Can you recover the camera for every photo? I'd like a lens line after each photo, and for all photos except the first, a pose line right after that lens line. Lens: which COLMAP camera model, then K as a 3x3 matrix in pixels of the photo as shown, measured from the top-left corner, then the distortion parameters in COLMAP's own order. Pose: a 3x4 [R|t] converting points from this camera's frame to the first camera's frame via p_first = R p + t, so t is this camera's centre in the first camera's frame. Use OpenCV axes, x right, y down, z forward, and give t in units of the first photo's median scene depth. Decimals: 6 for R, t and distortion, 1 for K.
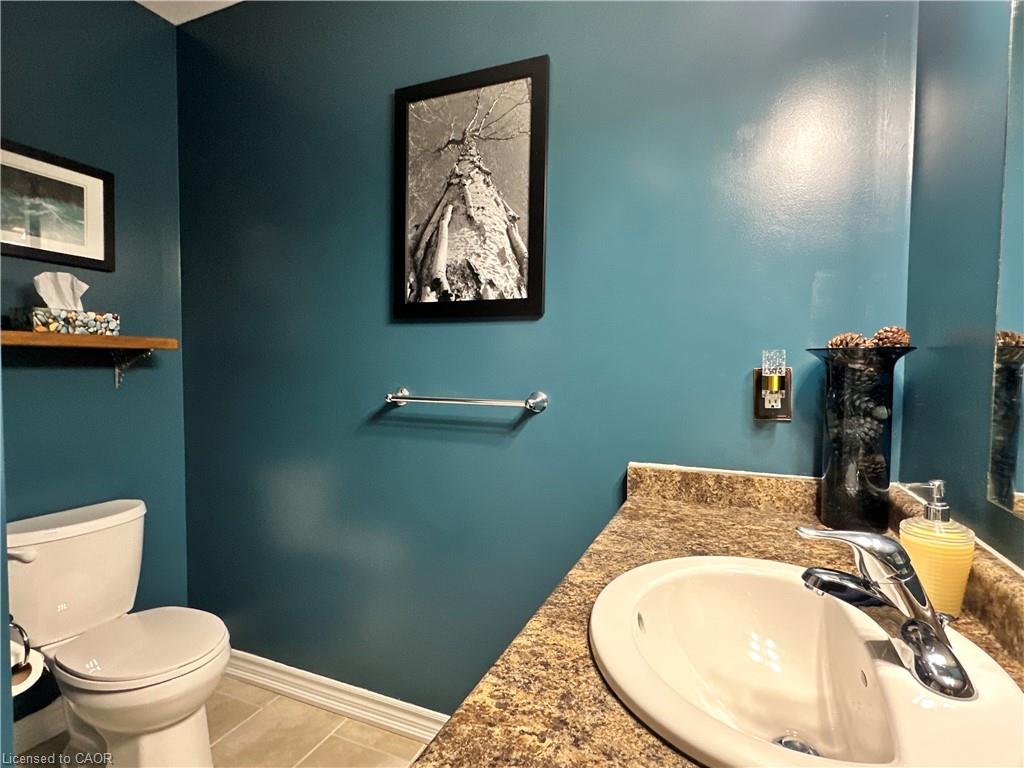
lens RADIAL K [[521.1, 0, 515.5], [0, 521.1, 389.6], [0, 0, 1]] dist [0.000165, 0.000507]
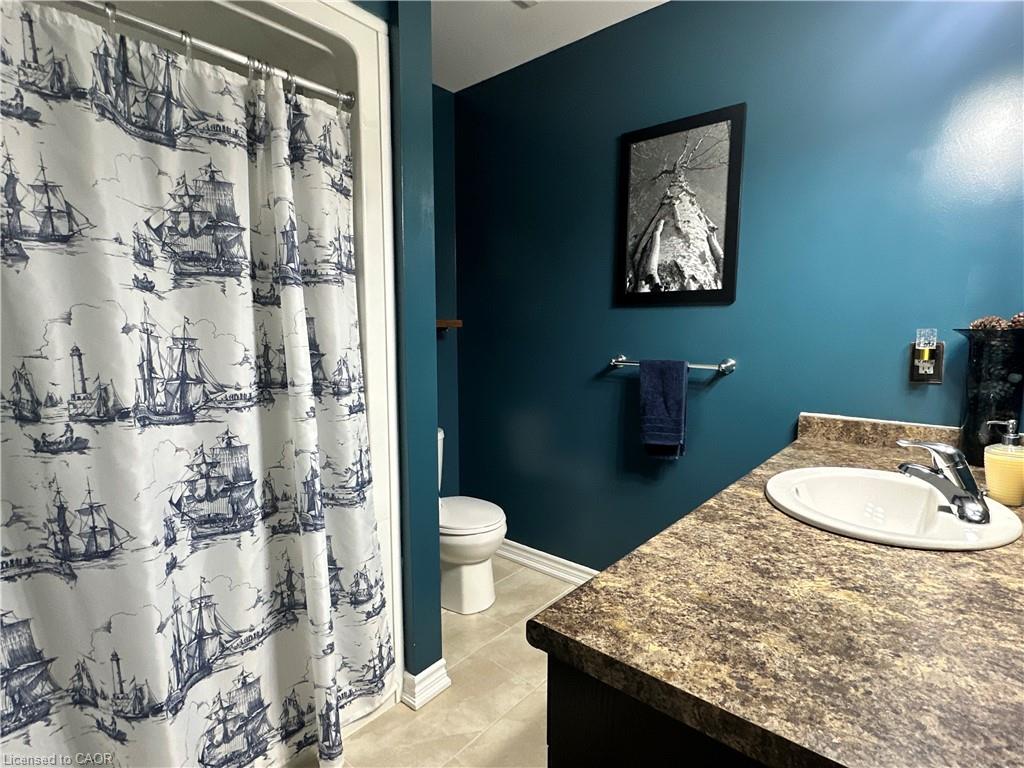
lens RADIAL K [[521.1, 0, 515.5], [0, 521.1, 389.6], [0, 0, 1]] dist [0.000165, 0.000507]
pose [[0.952063, 0.026375, -0.304764, -0.068894], [-0.003800, 0.997219, 0.074433, -0.014481], [0.305880, -0.069707, 0.949515, -0.463885]]
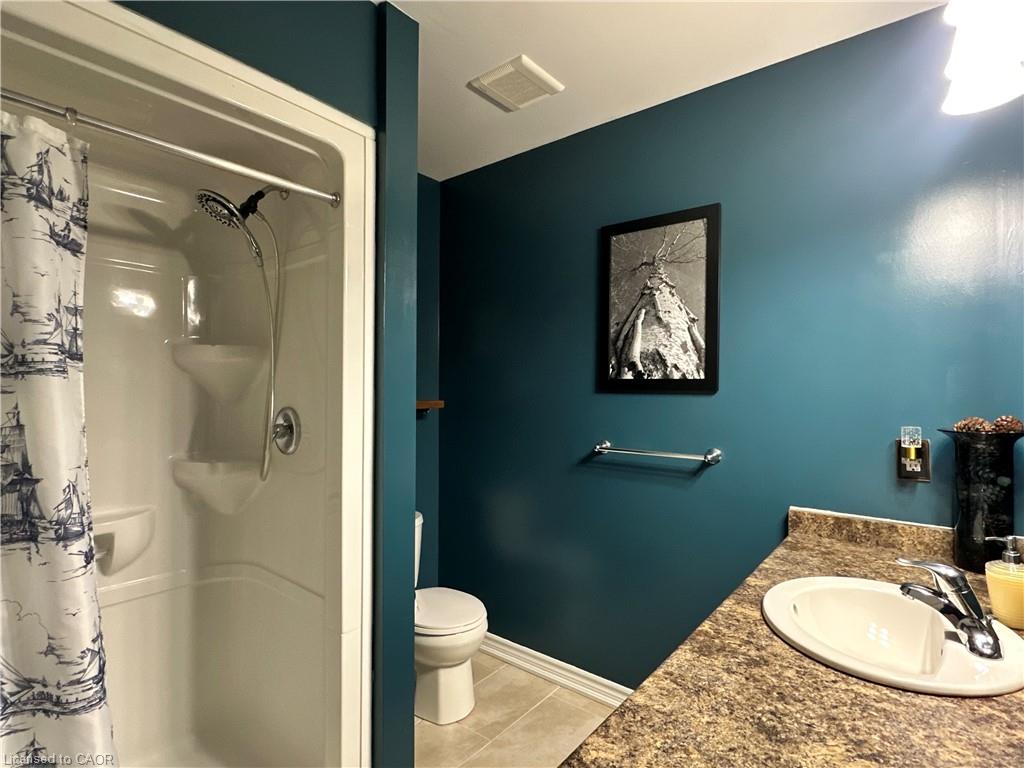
lens RADIAL K [[521.1, 0, 515.5], [0, 521.1, 389.6], [0, 0, 1]] dist [0.000165, 0.000507]
pose [[0.961270, -0.004870, -0.275564, -0.077230], [-0.007033, 0.999085, -0.042188, -0.088061], [0.275518, 0.042492, 0.960356, -0.430216]]
